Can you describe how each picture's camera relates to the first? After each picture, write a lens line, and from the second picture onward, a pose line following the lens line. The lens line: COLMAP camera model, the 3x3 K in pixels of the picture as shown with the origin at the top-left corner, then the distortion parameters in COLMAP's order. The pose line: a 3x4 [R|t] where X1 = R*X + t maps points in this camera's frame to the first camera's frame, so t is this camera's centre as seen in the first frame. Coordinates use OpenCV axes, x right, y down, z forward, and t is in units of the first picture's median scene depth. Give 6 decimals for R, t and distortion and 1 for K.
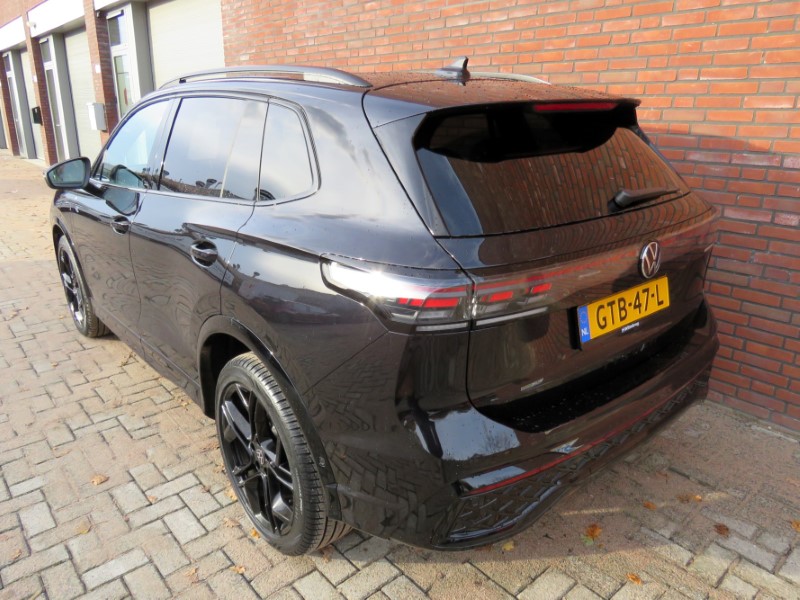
lens RADIAL K [[559.0, 0, 399.1], [0, 559.0, 294.8], [0, 0, 1]] dist [-0.006378, -0.000097]
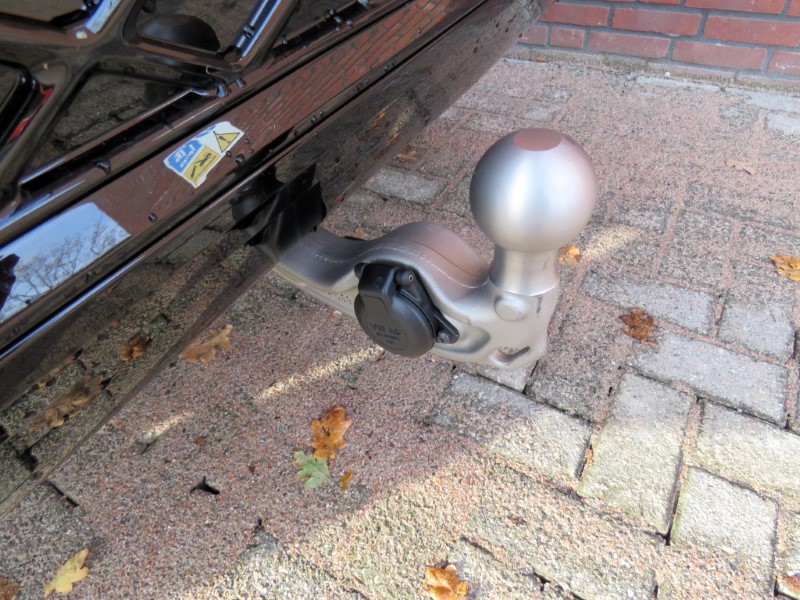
lens RADIAL K [[559.0, 0, 398.7], [0, 559.0, 299.2], [0, 0, 1]] dist [-0.006378, -0.000097]
pose [[0.939416, -0.274439, 0.205378, 0.339508], [0.158106, 0.878531, 0.450760, 0.196483], [-0.304137, -0.390980, 0.868697, 0.711012]]
